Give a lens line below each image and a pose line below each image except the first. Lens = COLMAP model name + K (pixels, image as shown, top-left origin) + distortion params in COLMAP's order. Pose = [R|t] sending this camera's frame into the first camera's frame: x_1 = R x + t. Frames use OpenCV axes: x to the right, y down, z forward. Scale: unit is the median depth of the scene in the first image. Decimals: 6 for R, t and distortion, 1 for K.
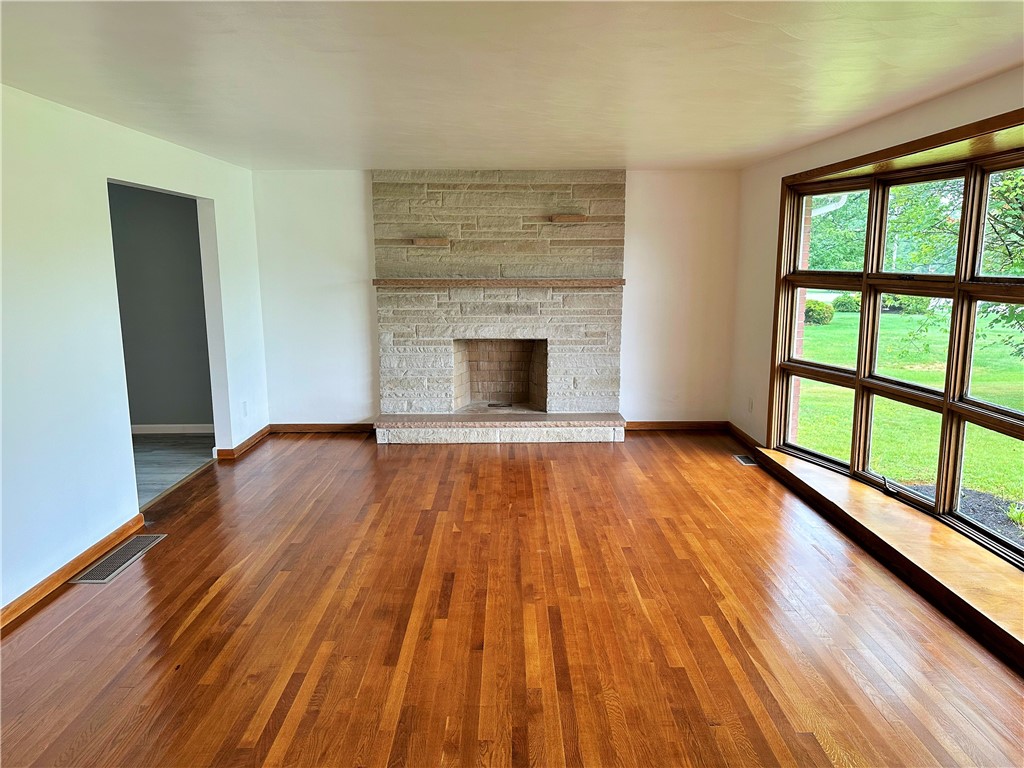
lens RADIAL K [[726.5, 0, 510.7], [0, 726.5, 383.7], [0, 0, 1]] dist [0.001211, -0.004312]
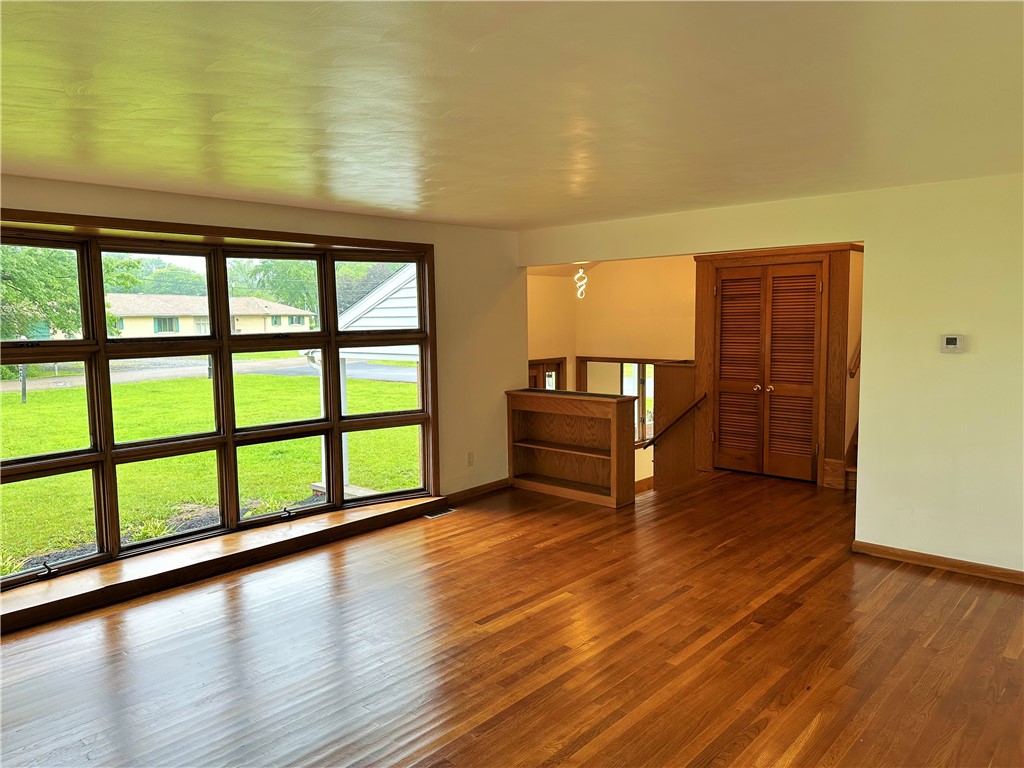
lens RADIAL K [[726.5, 0, 510.1], [0, 726.5, 383.4], [0, 0, 1]] dist [0.001211, -0.004312]
pose [[-0.737908, -0.050922, 0.672978, -0.792233], [0.129102, 0.968085, 0.214810, -0.320770], [-0.662439, 0.245393, -0.707783, 1.847839]]
